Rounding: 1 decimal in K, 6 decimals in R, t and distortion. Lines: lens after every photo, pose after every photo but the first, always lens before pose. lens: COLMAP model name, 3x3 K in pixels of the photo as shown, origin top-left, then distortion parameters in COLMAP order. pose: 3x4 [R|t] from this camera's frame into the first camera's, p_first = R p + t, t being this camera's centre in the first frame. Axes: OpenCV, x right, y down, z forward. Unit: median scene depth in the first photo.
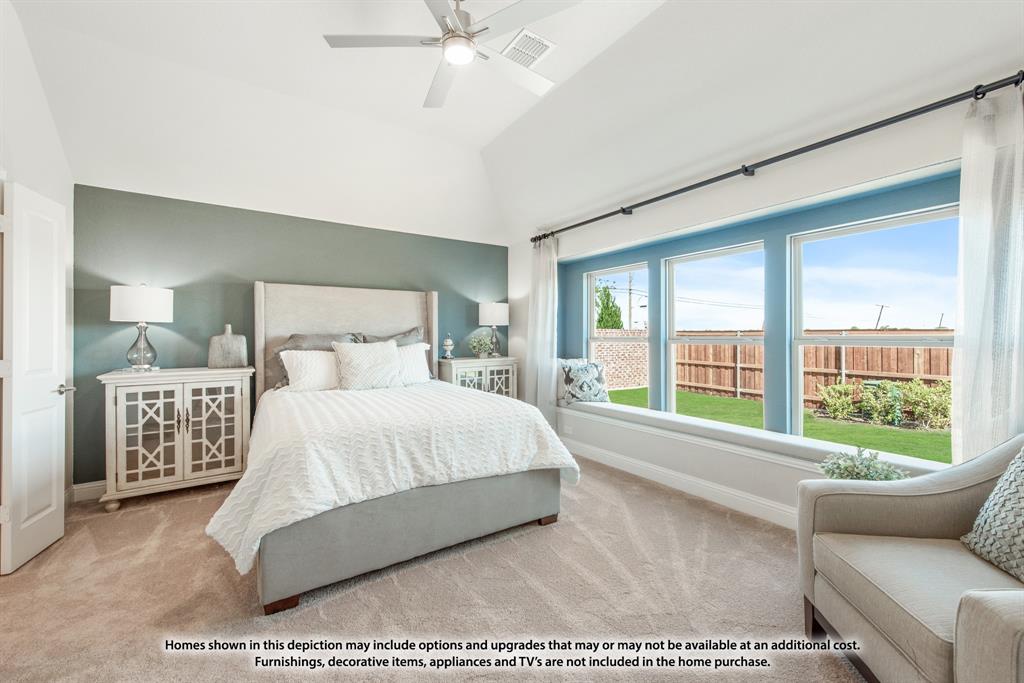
lens RADIAL K [[412.4, 0, 514.2], [0, 412.4, 329.0], [0, 0, 1]] dist [-0.000318, -0.000128]
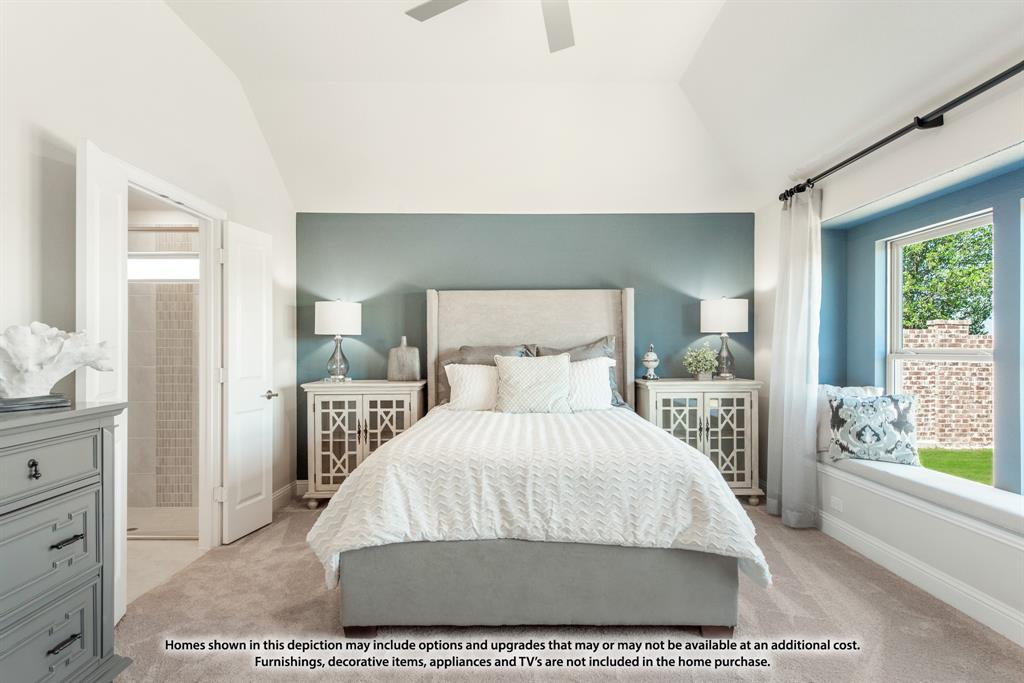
lens RADIAL K [[548.2, 0, 512.0], [0, 548.2, 341.5], [0, 0, 1]] dist [0.015267, -0.000454]
pose [[0.827270, -0.005345, -0.561779, 0.252269], [0.009723, 0.999941, 0.004804, -0.002175], [0.561720, -0.009437, 0.827273, 0.085972]]
